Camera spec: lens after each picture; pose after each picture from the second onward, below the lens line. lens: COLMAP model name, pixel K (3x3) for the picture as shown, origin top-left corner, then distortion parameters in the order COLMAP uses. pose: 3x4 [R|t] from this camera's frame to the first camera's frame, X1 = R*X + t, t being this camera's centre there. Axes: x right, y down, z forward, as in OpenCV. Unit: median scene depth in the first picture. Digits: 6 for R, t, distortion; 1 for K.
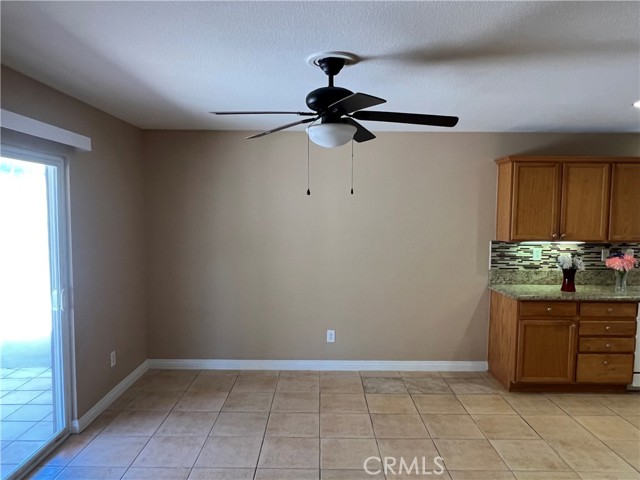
lens RADIAL K [[456.2, 0, 320.0], [0, 456.2, 240.0], [0, 0, 1]] dist [-0.001928, -0.001771]
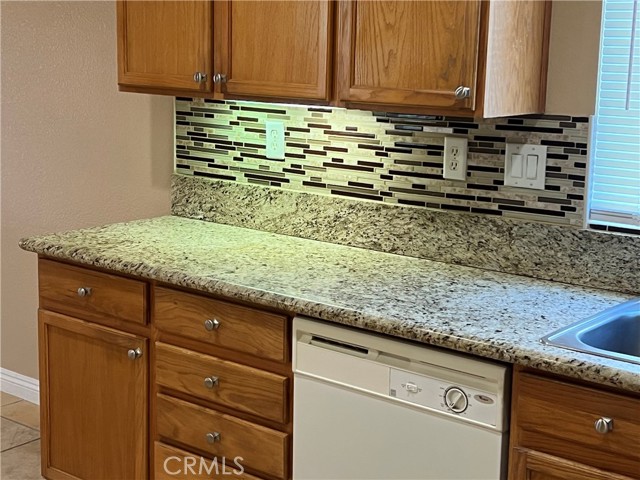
lens RADIAL K [[1071.9, 0, 320.0], [0, 1071.9, 240.0], [0, 0, 1]] dist [0.232911, -1.088710]
pose [[0.775720, 0.126613, -0.618246, 0.982744], [-0.054528, 0.989451, 0.134217, -0.002122], [0.628717, -0.070403, 0.774441, 0.425004]]
